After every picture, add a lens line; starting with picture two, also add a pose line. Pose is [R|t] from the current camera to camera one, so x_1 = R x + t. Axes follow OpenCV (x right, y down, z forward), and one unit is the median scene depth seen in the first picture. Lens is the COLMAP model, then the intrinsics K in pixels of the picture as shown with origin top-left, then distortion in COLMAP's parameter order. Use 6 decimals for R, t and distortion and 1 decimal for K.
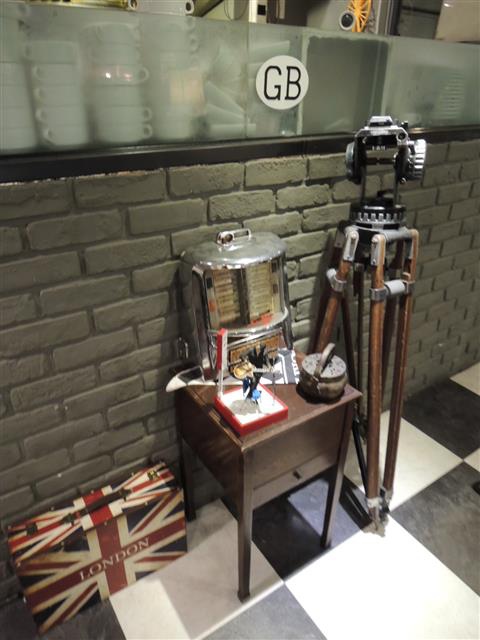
lens RADIAL K [[457.1, 0, 242.7], [0, 457.1, 323.8], [0, 0, 1]] dist [-0.027934, 0.007972]
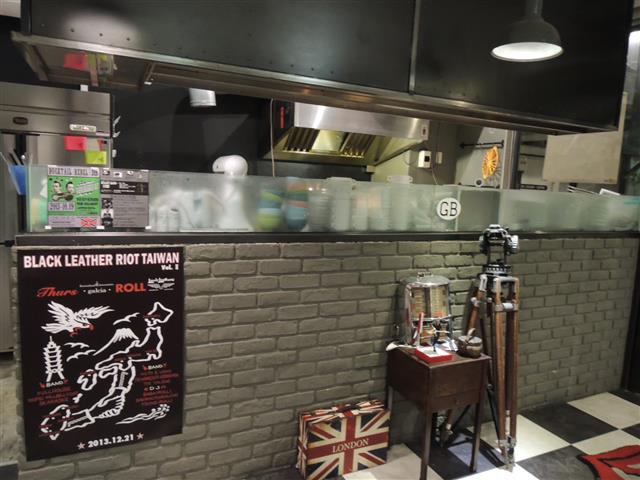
lens RADIAL K [[457.1, 0, 320.7], [0, 457.1, 238.3], [0, 0, 1]] dist [-0.027934, 0.007972]
pose [[0.987203, 0.048476, -0.151921, -0.170320], [-0.101718, 0.925125, -0.365782, 0.441945], [0.122815, 0.376554, 0.918218, -0.984431]]
